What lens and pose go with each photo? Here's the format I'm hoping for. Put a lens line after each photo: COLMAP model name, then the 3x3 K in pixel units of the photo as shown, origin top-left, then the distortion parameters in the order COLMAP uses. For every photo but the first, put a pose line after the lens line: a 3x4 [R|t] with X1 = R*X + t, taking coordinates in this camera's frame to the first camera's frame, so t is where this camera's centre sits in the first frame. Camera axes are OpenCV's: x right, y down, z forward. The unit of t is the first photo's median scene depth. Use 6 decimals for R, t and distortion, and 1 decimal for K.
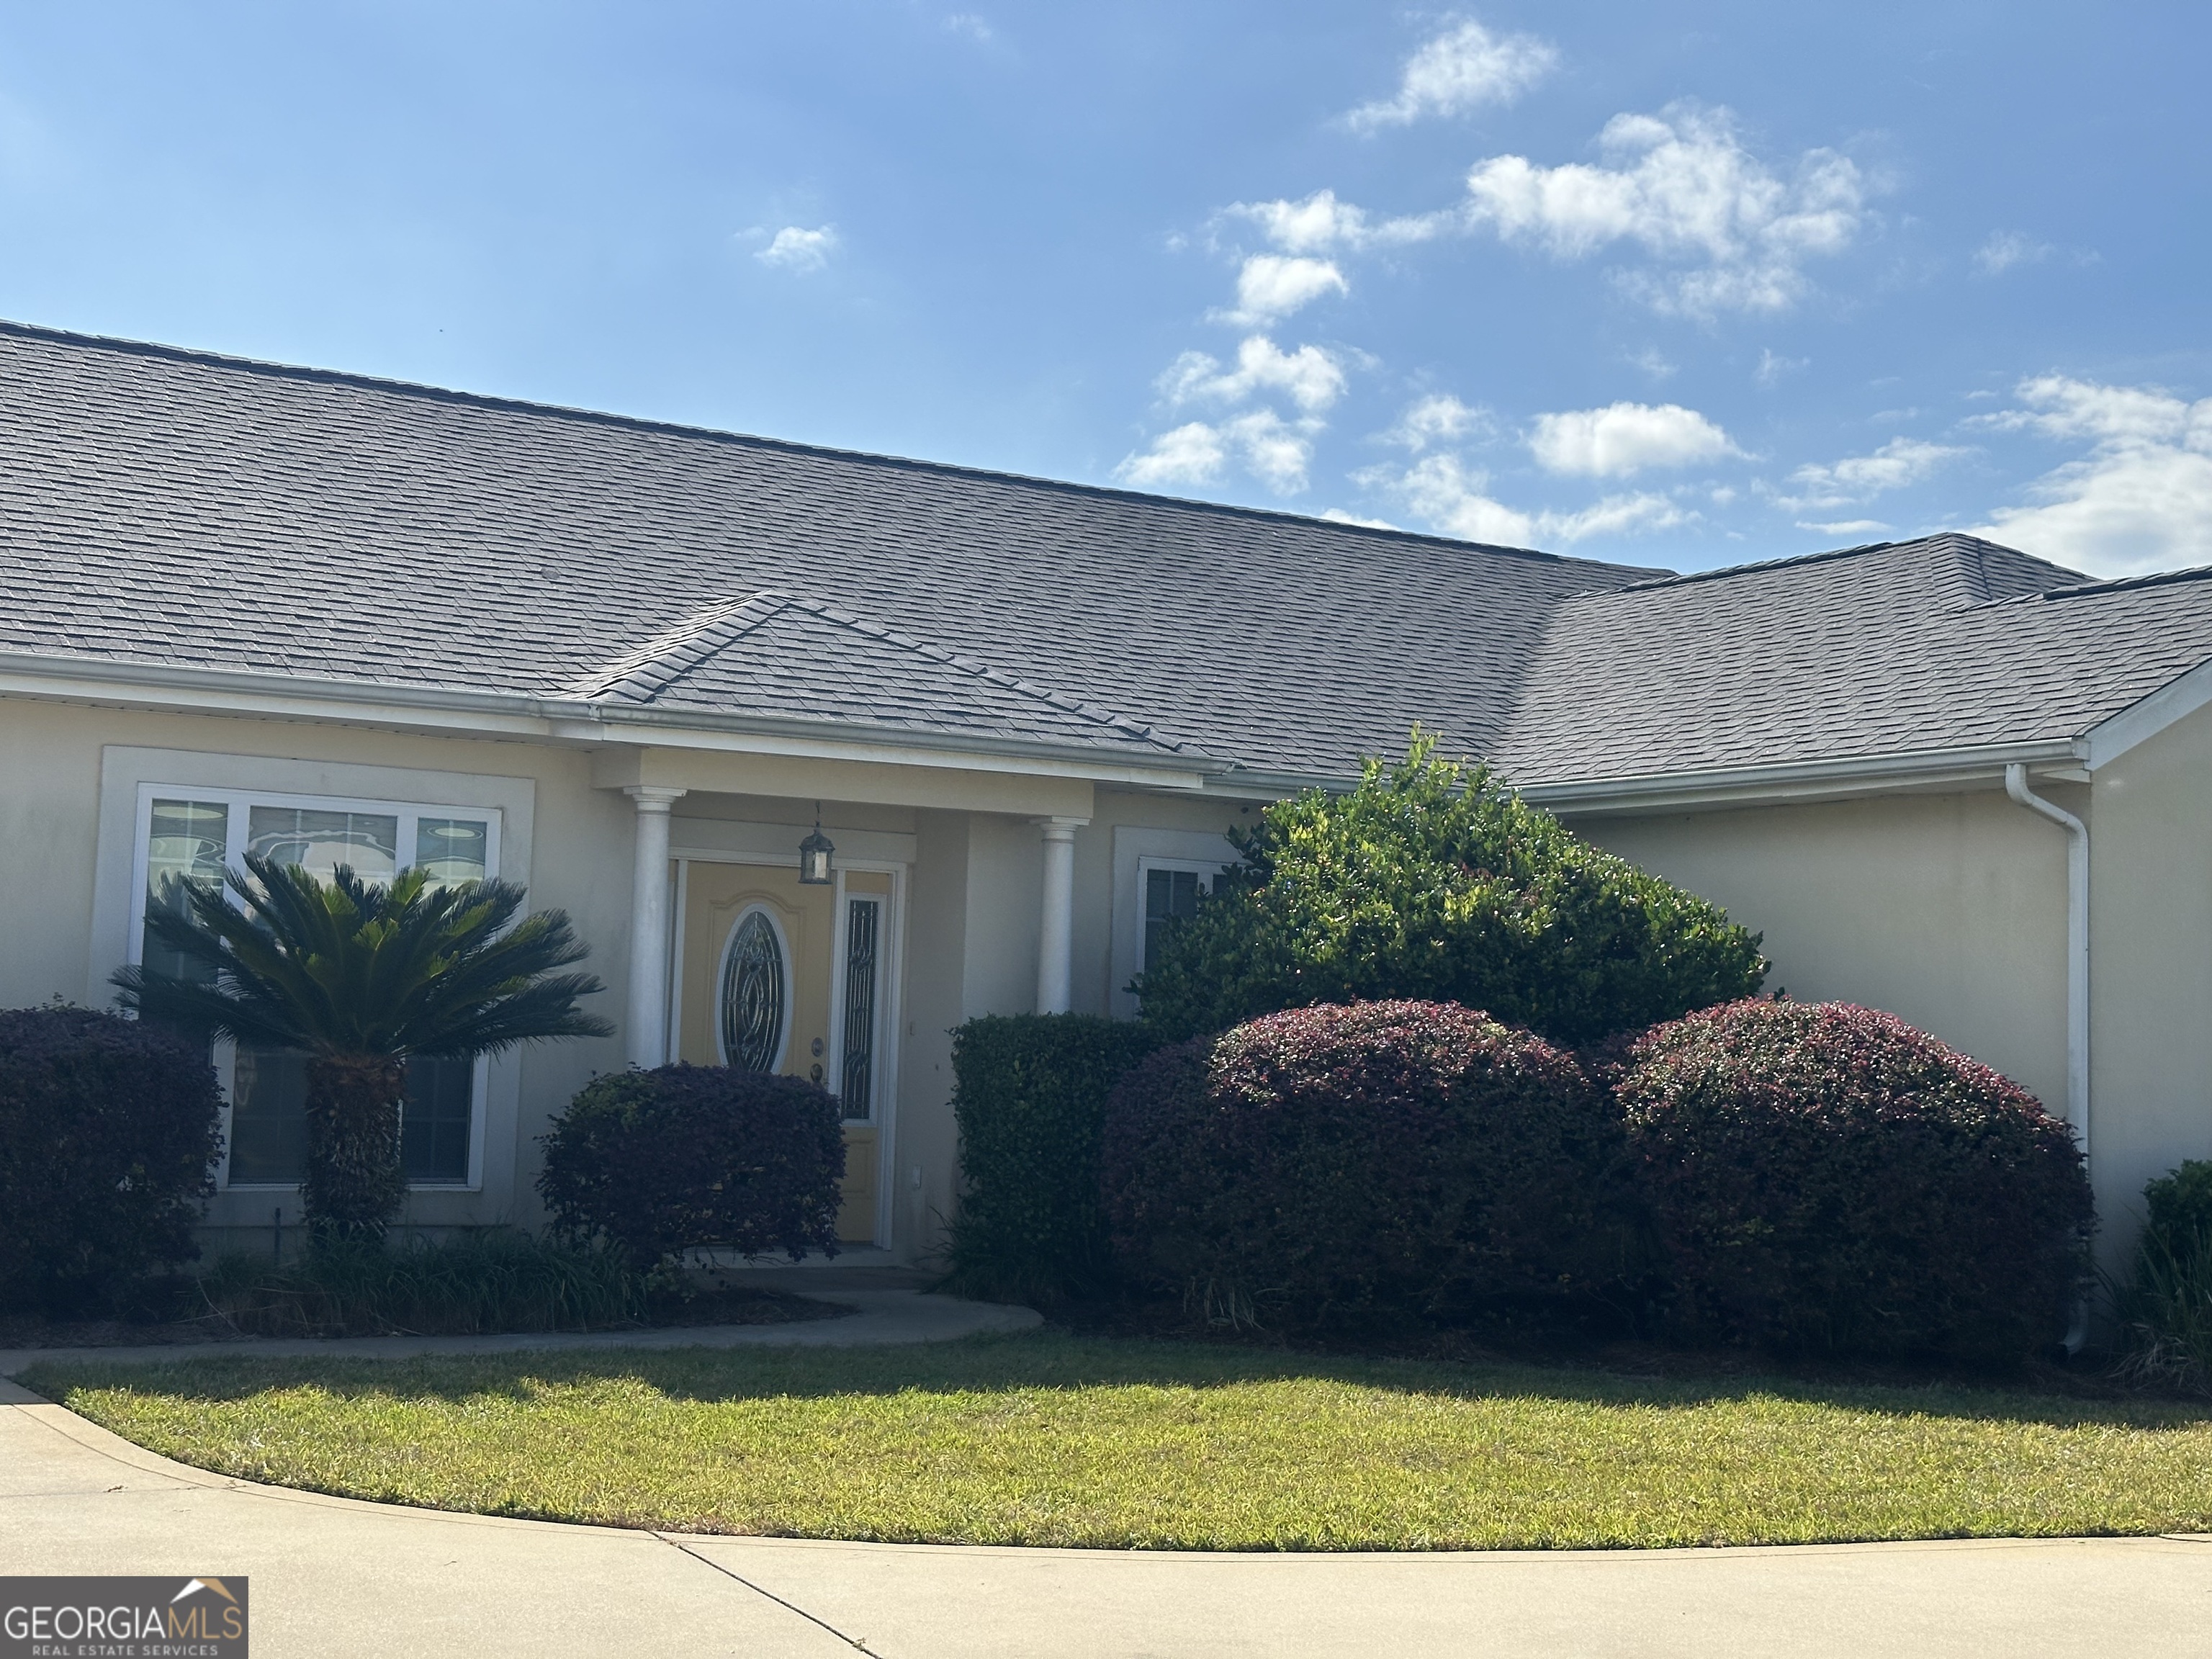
lens RADIAL K [[2963.2, 0, 1110.0], [0, 2963.2, 804.8], [0, 0, 1]] dist [0.232111, -0.643852]
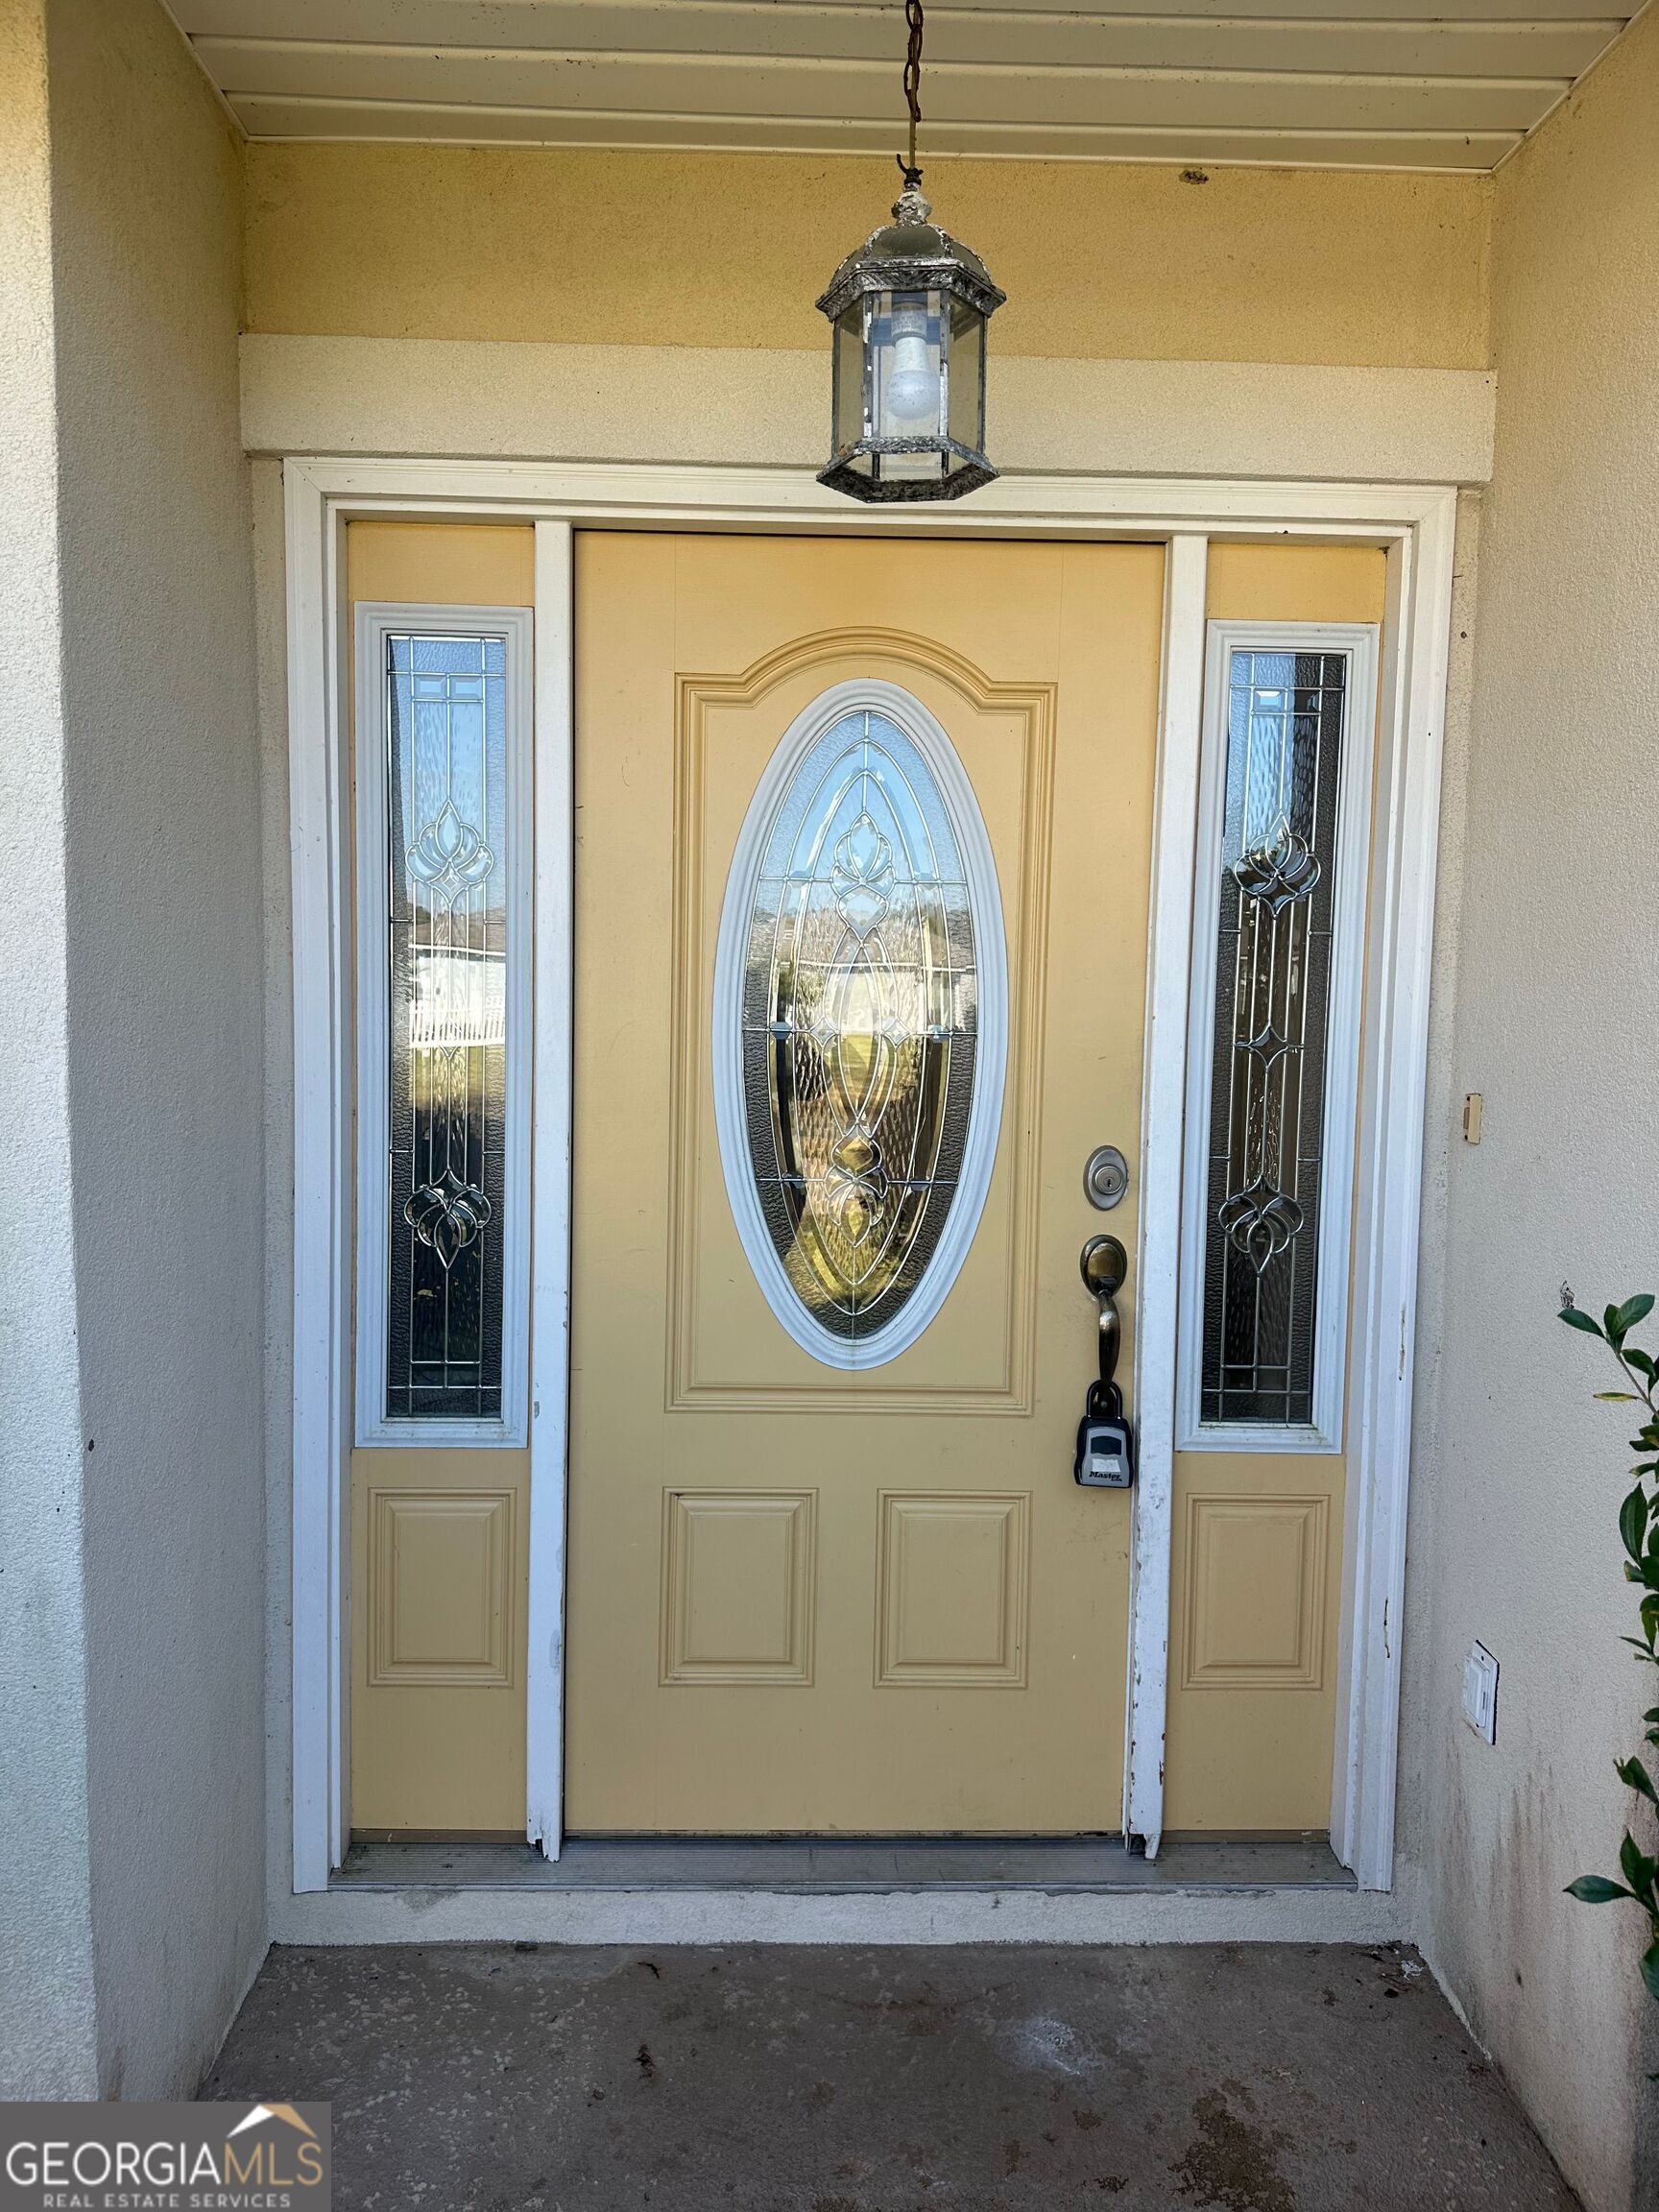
lens RADIAL K [[1510.0, 0, 829.5], [0, 1510.0, 1106.0], [0, 0, 1]] dist [0.001292, -0.043739]
pose [[0.849953, 0.024434, -0.526291, -0.038571], [0.049310, 0.990850, 0.125637, 0.047551], [0.524546, -0.132737, 0.840971, 0.743032]]
